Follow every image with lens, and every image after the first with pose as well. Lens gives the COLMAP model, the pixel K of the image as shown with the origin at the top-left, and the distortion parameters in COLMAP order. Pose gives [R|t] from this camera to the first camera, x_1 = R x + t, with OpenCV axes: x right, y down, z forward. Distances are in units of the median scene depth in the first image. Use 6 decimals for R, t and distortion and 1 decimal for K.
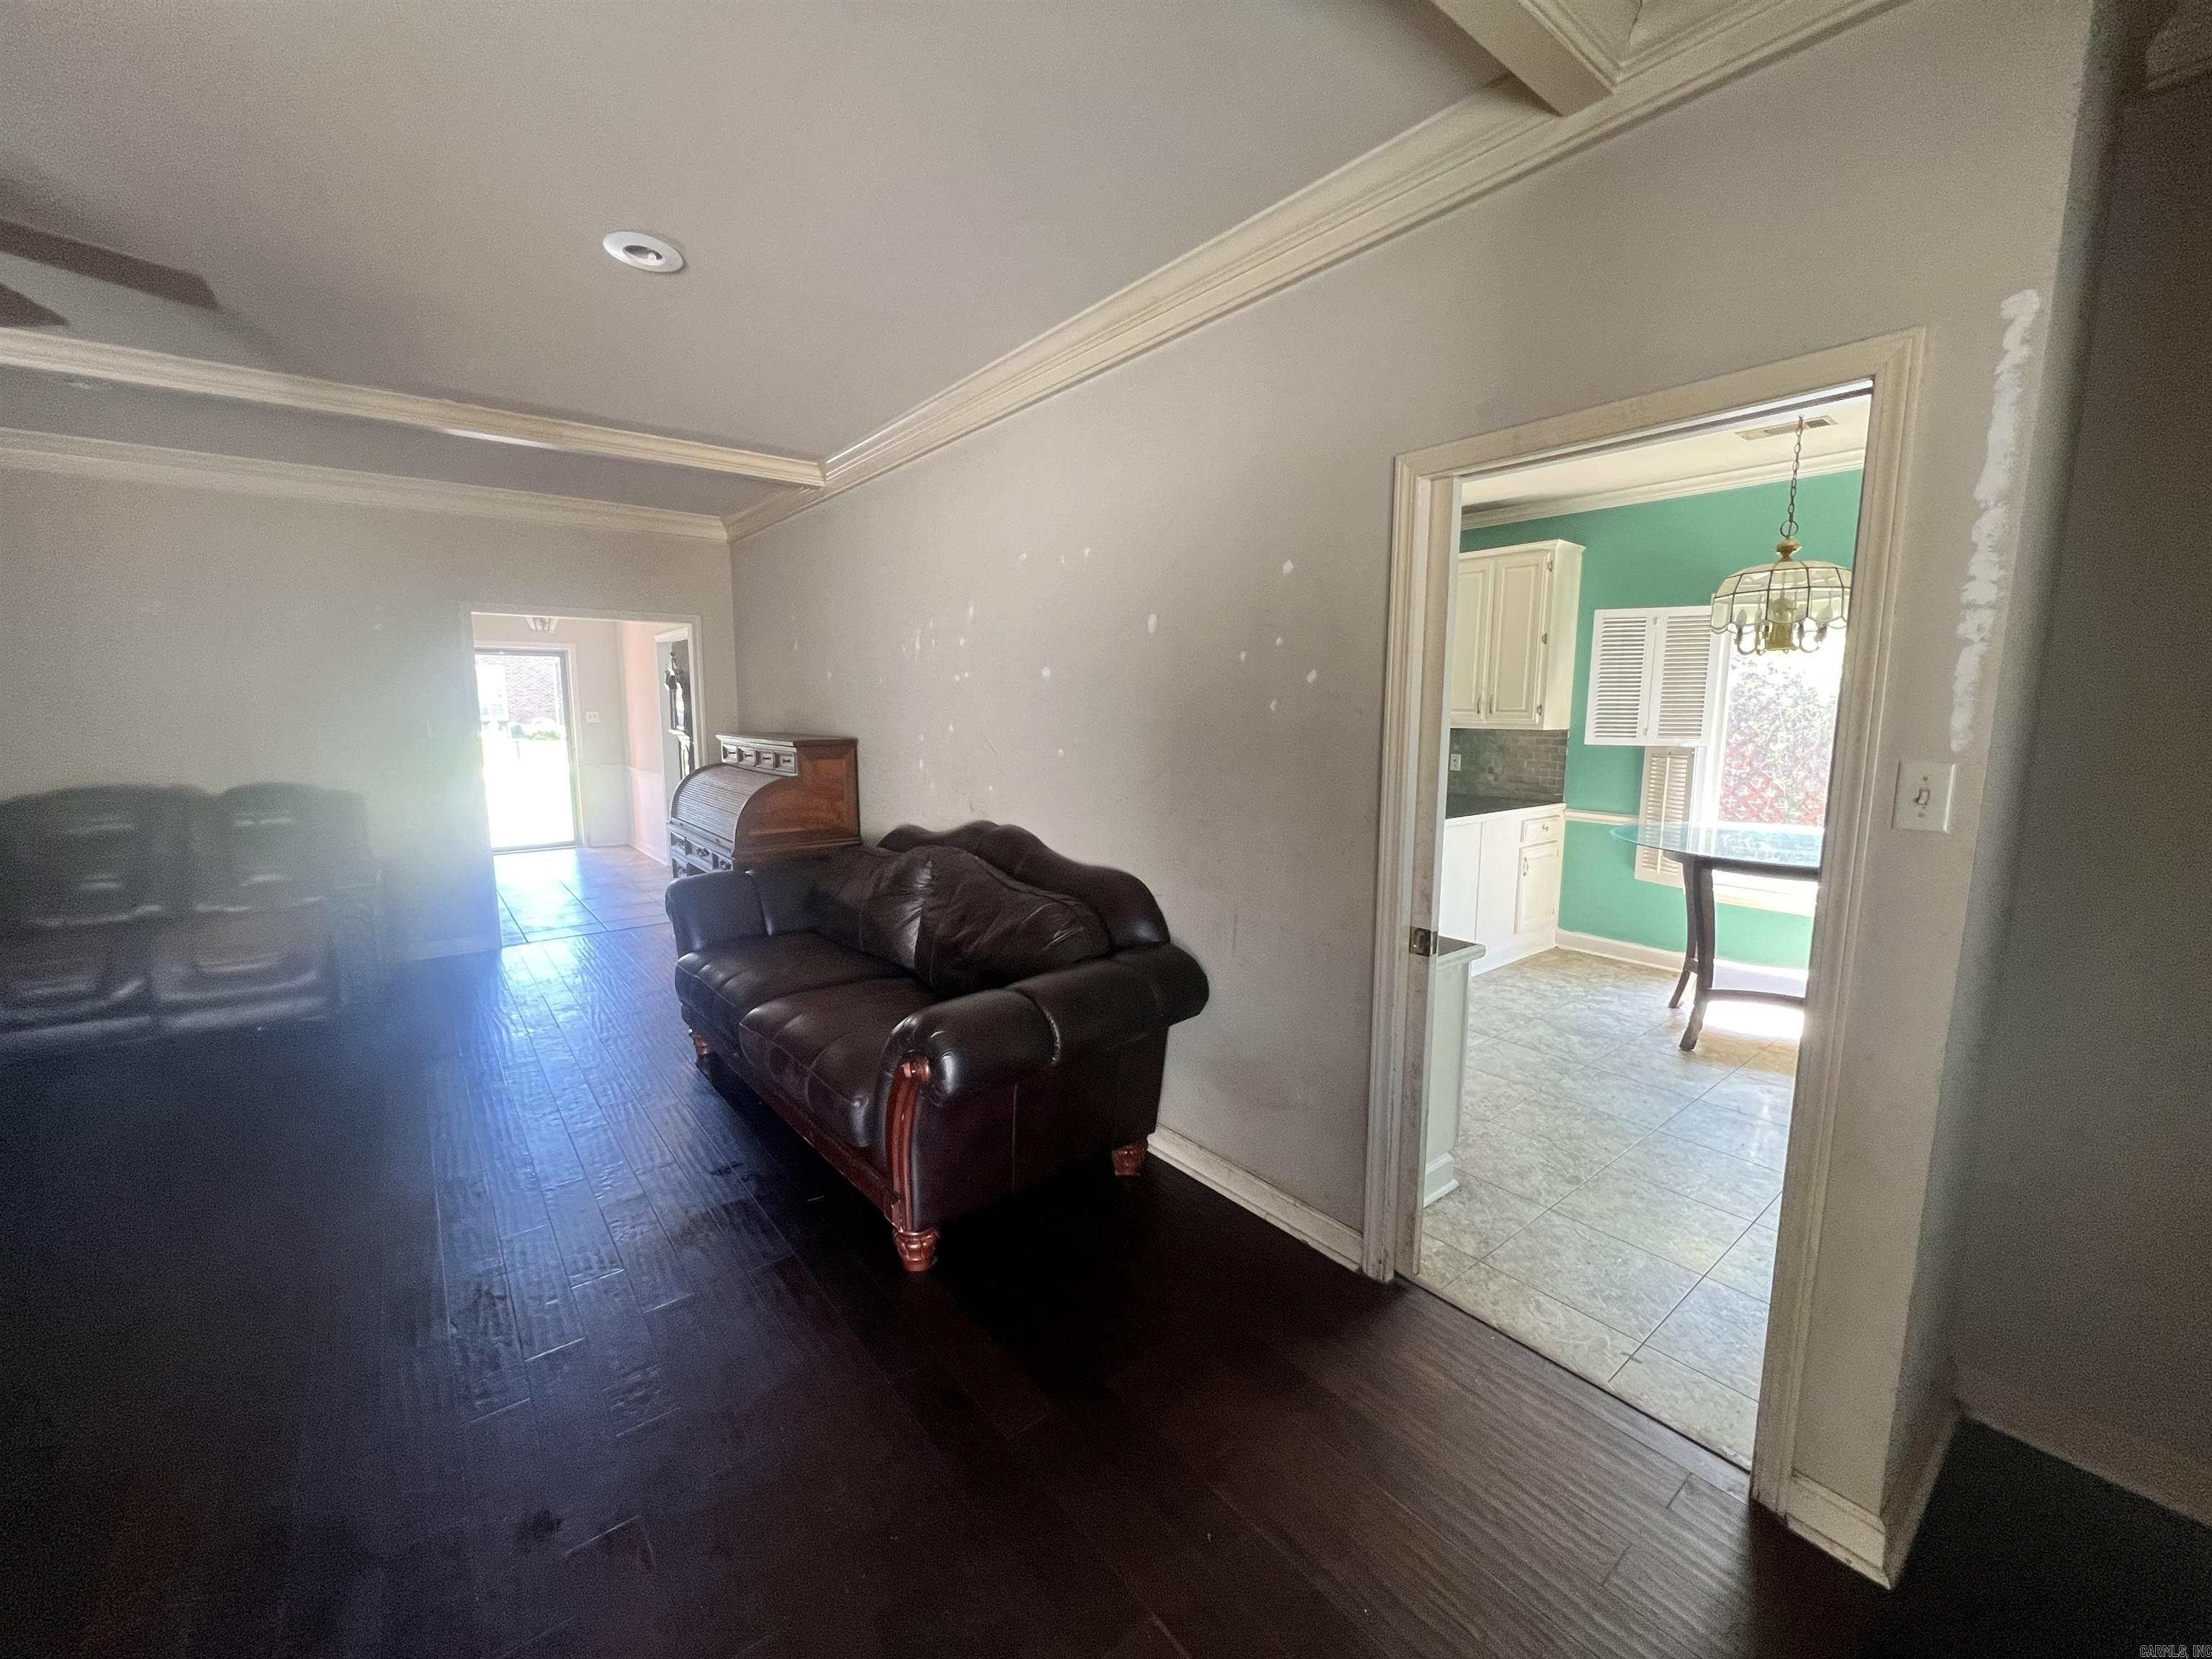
lens RADIAL K [[895.2, 0, 1095.2], [0, 895.2, 826.2], [0, 0, 1]] dist [-0.001959, -0.000014]
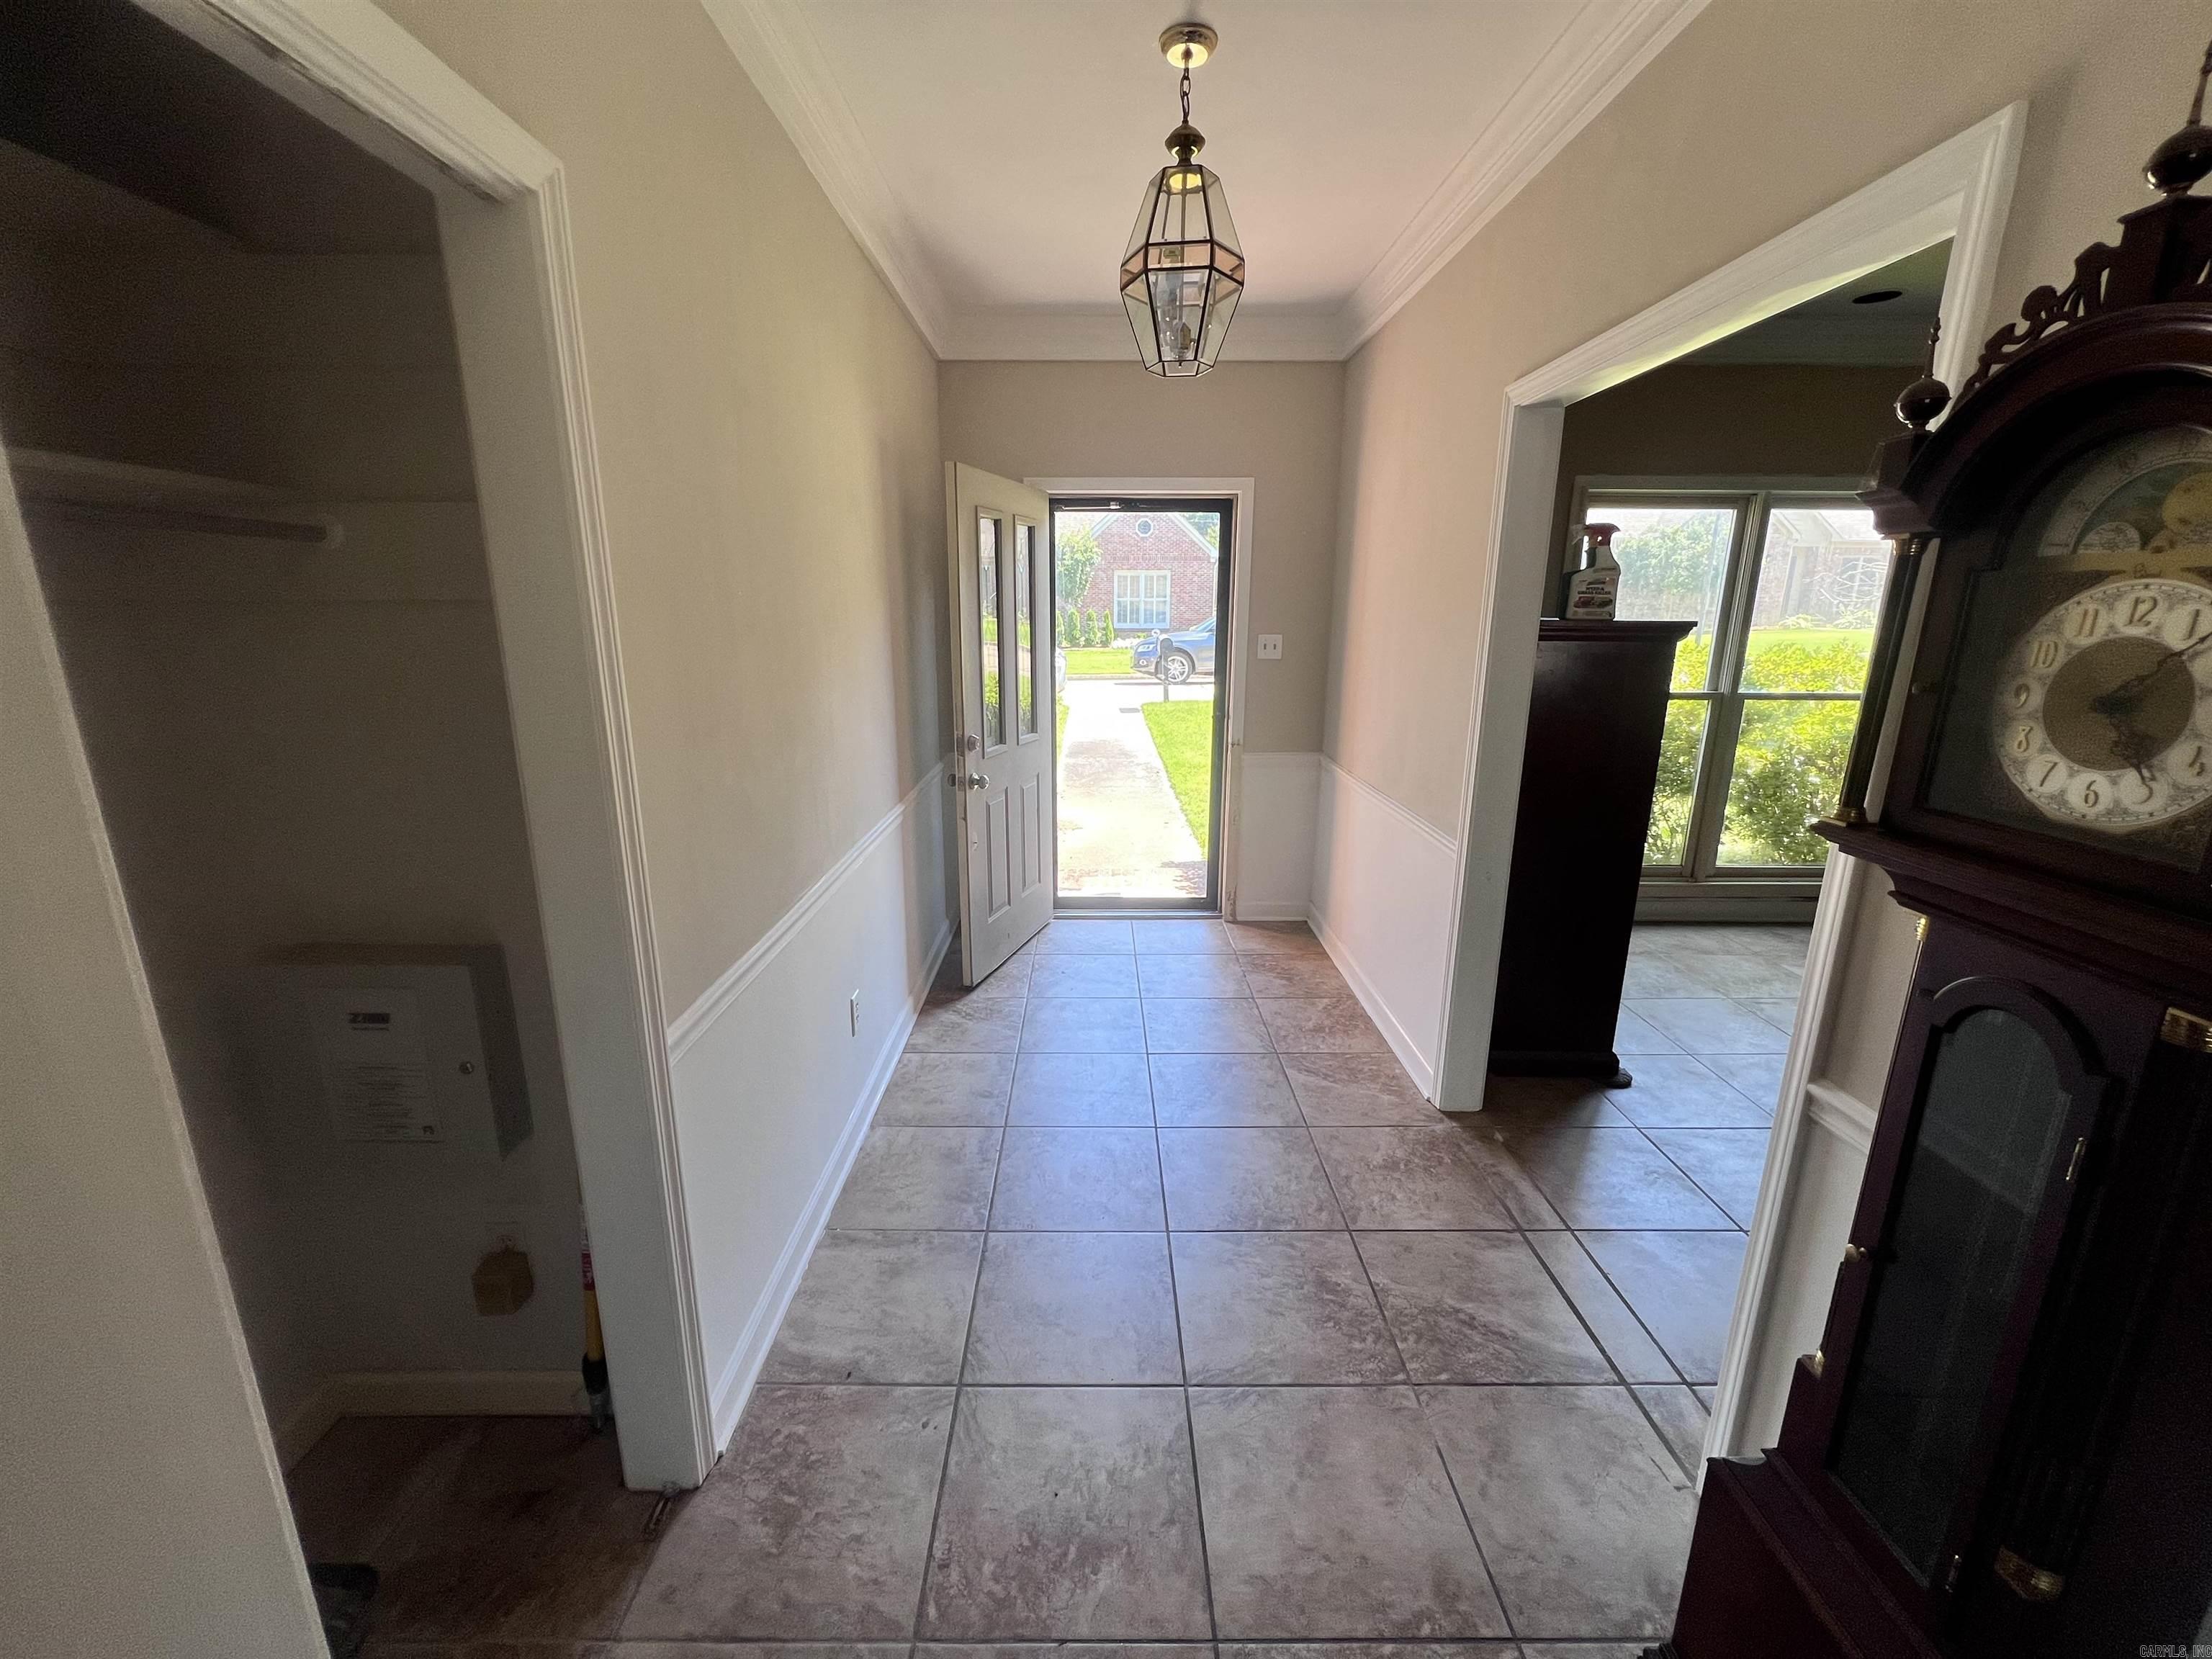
lens RADIAL K [[895.2, 0, 1104.0], [0, 895.2, 829.0], [0, 0, 1]] dist [-0.001959, -0.000014]
pose [[0.784545, 0.149539, -0.601770, -0.630531], [-0.084750, 0.987237, 0.134835, -0.156465], [0.614253, -0.054784, 0.787205, 1.084471]]
